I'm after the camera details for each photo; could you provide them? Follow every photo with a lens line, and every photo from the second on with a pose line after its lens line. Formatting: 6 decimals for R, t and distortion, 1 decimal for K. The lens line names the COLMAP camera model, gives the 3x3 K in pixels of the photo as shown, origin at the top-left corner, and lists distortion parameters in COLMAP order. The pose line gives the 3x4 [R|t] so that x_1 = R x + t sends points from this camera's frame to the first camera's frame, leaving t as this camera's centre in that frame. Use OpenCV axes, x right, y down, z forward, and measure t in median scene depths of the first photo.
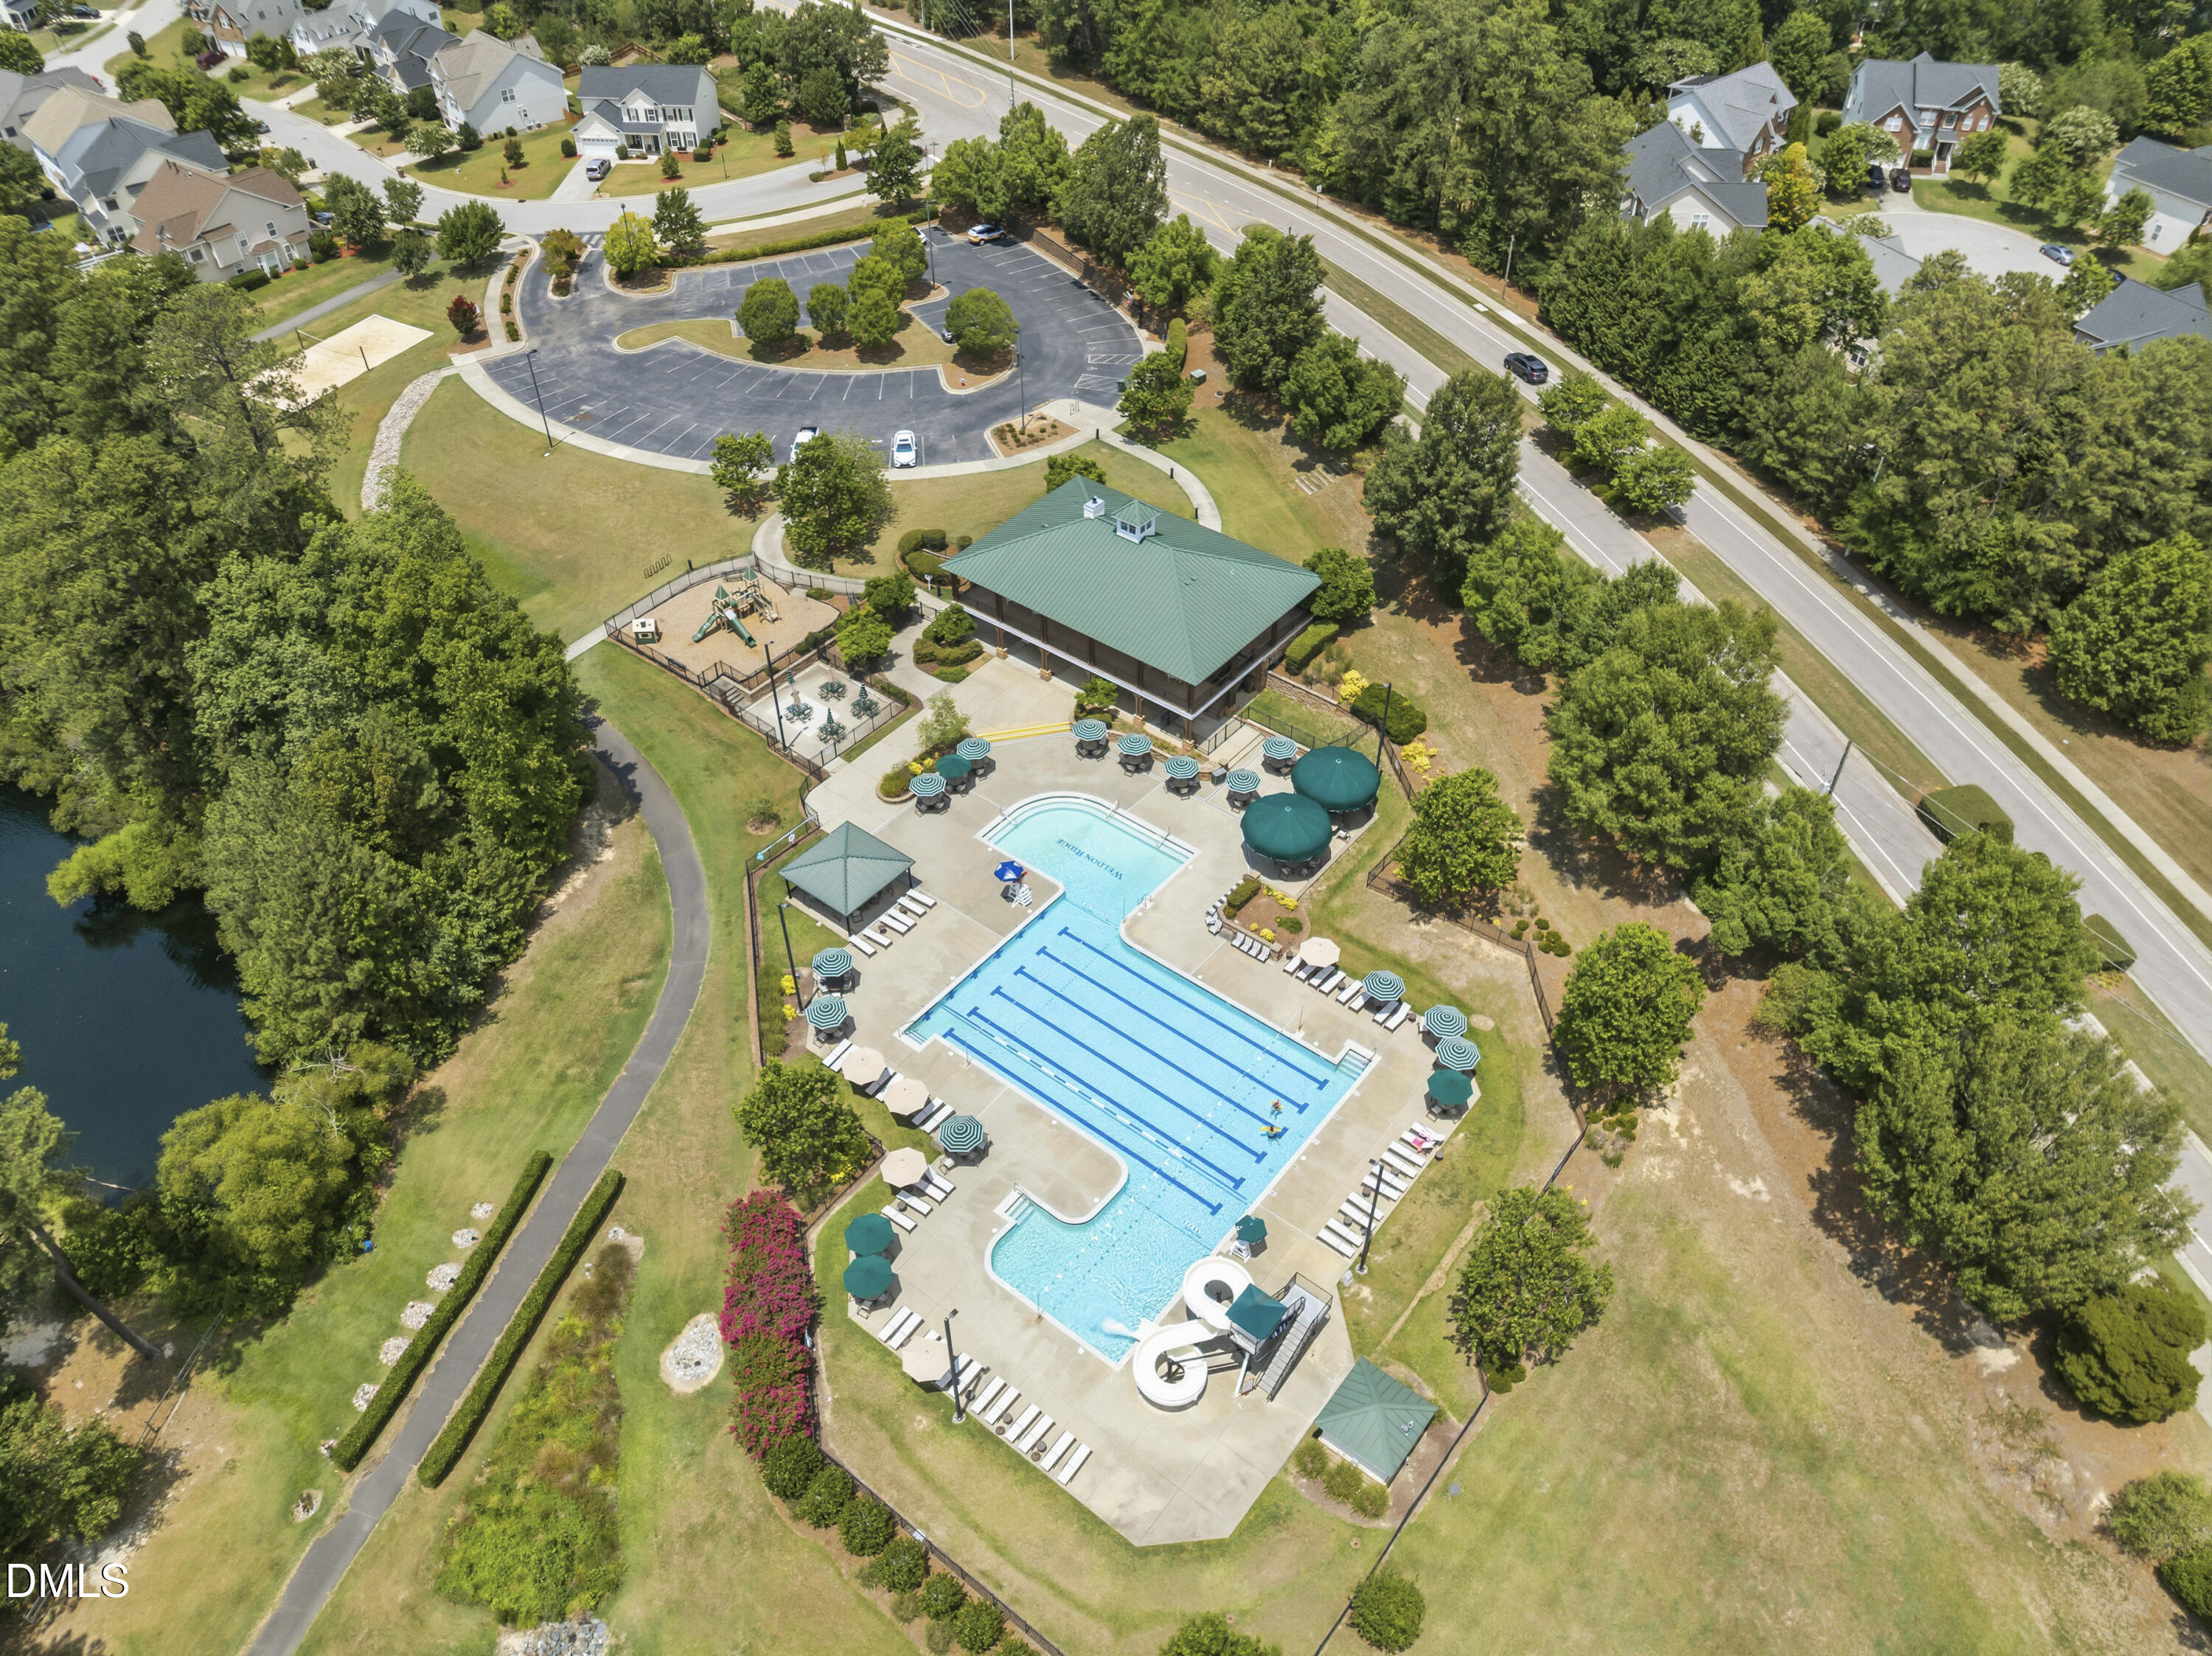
lens RADIAL K [[1544.7, 0, 1109.9], [0, 1544.7, 825.8], [0, 0, 1]] dist [-0.046866, 0.008082]
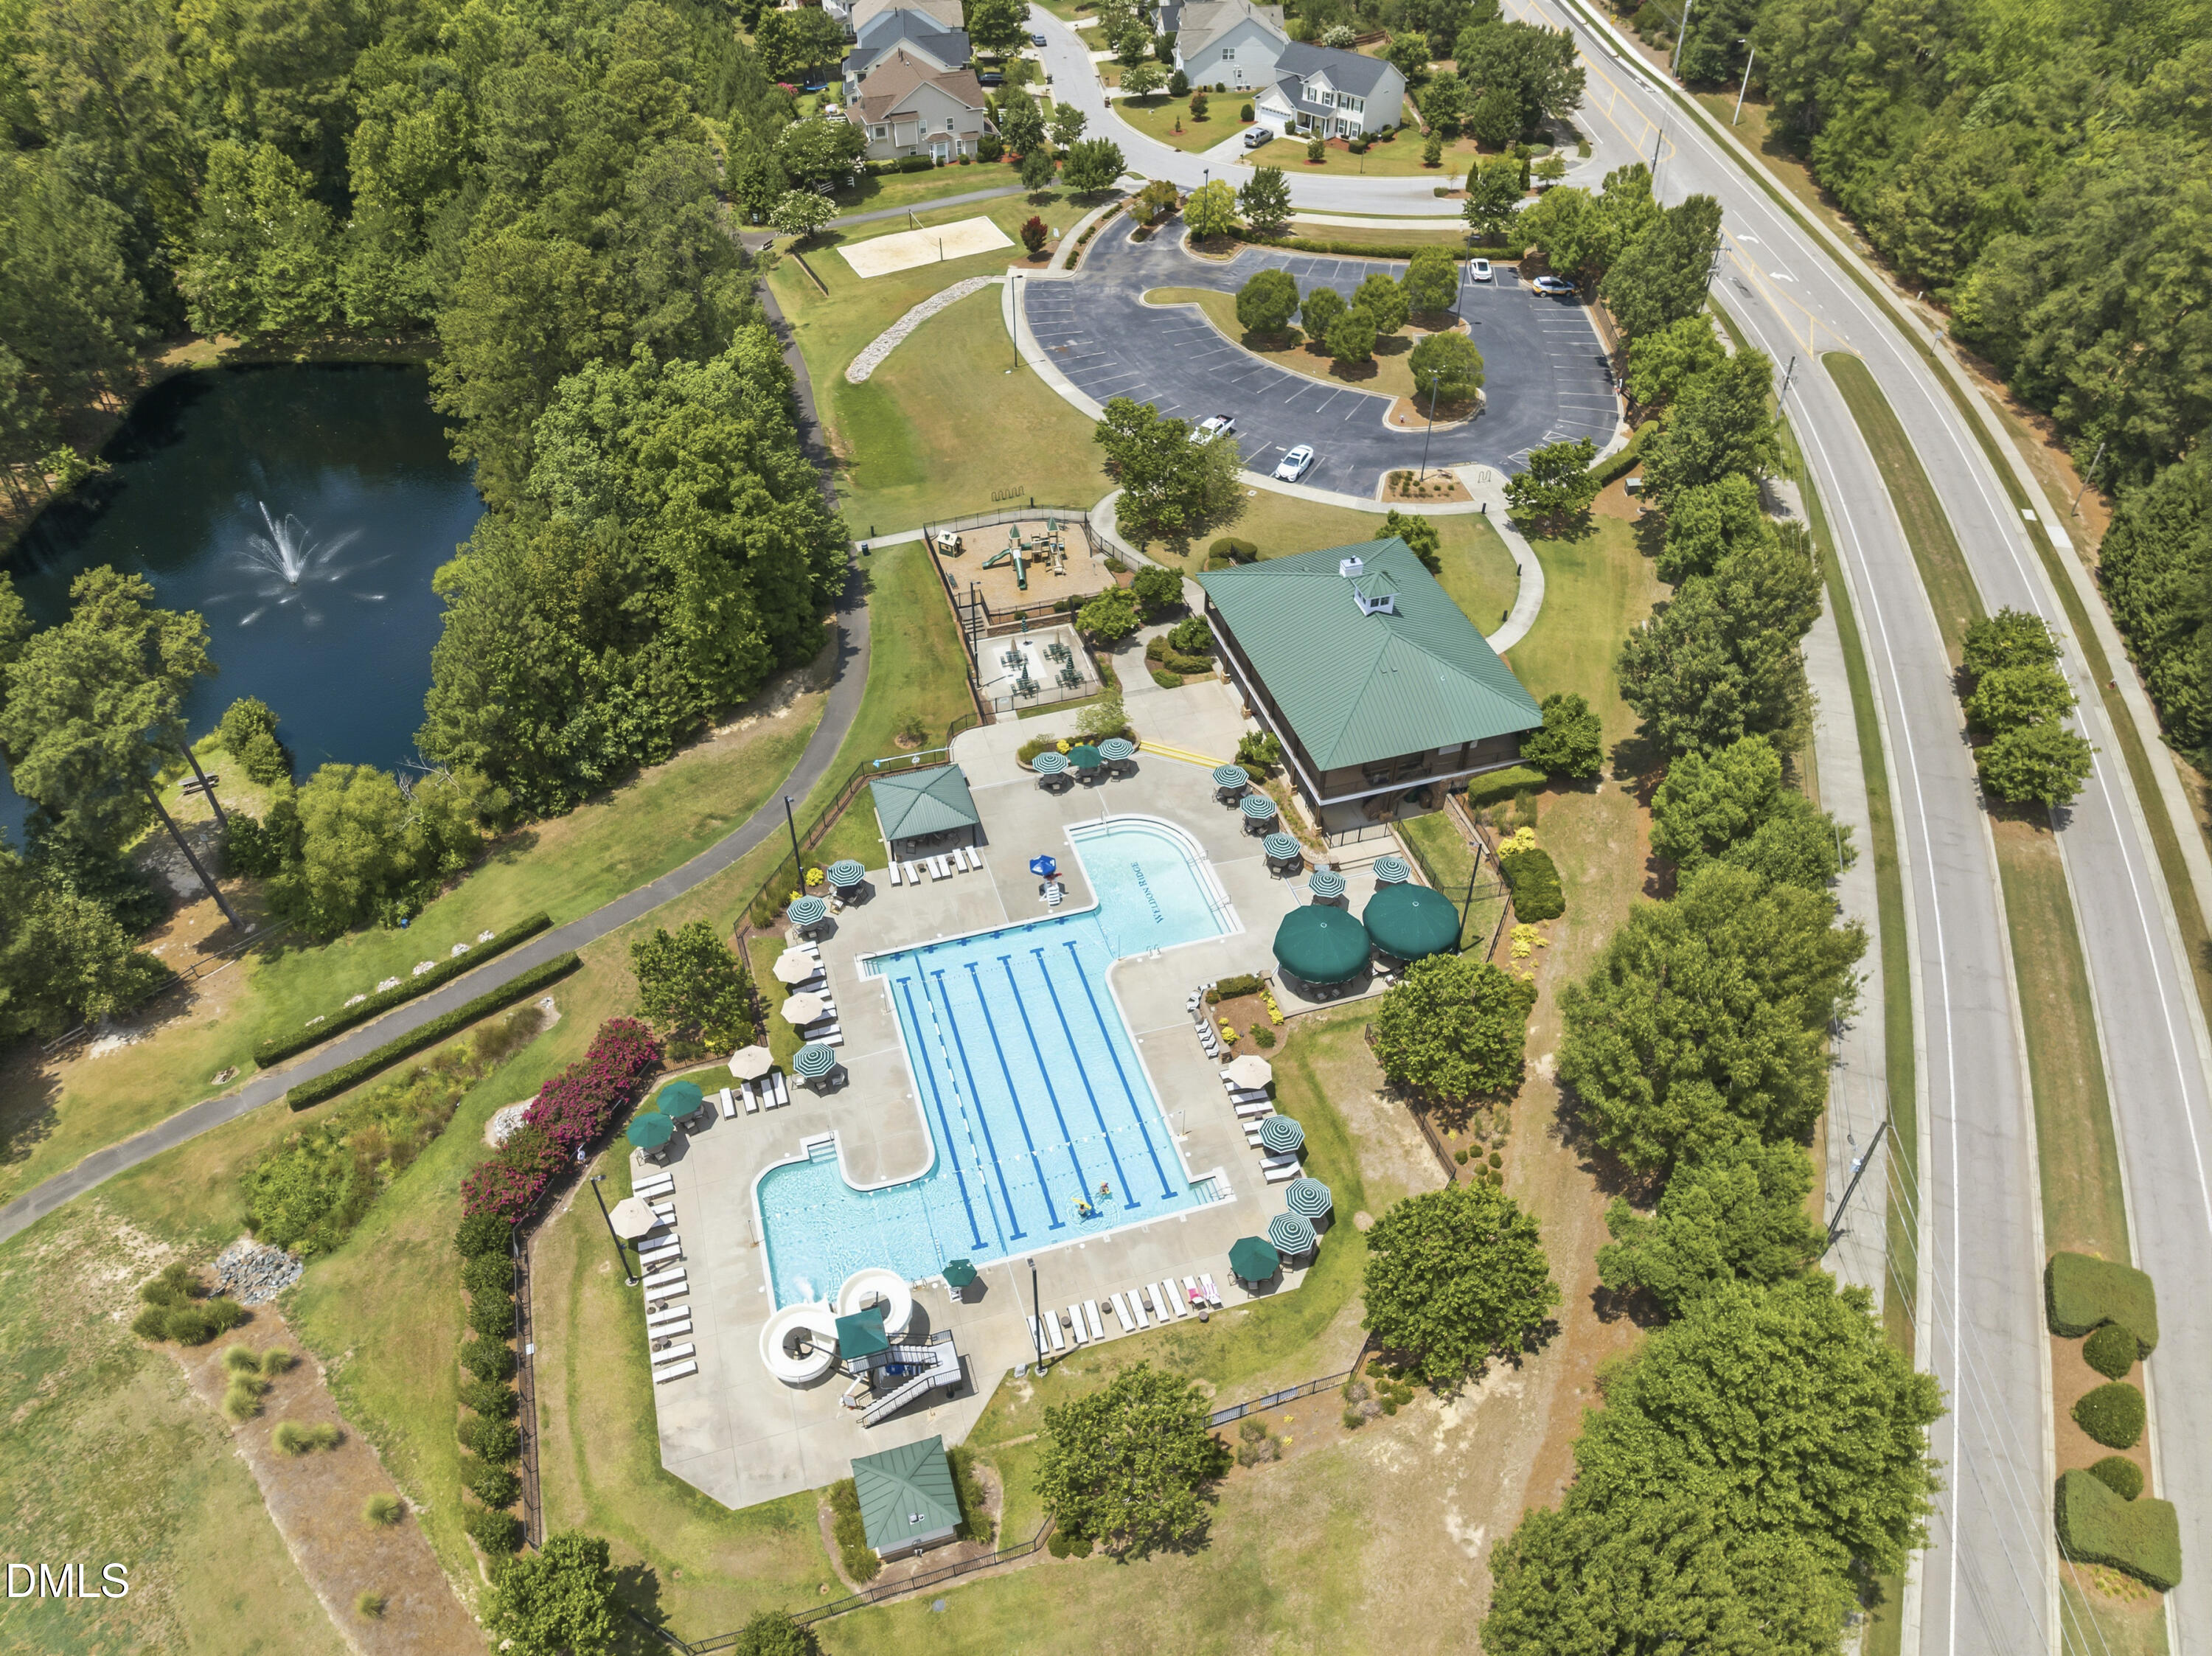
lens RADIAL K [[1544.7, 0, 1108.4], [0, 1544.7, 832.0], [0, 0, 1]] dist [-0.046866, 0.008082]
pose [[0.825404, 0.386972, -0.411048, 0.322491], [-0.386383, 0.918089, 0.088440, -0.082670], [0.411602, 0.085824, 0.907313, 0.087932]]
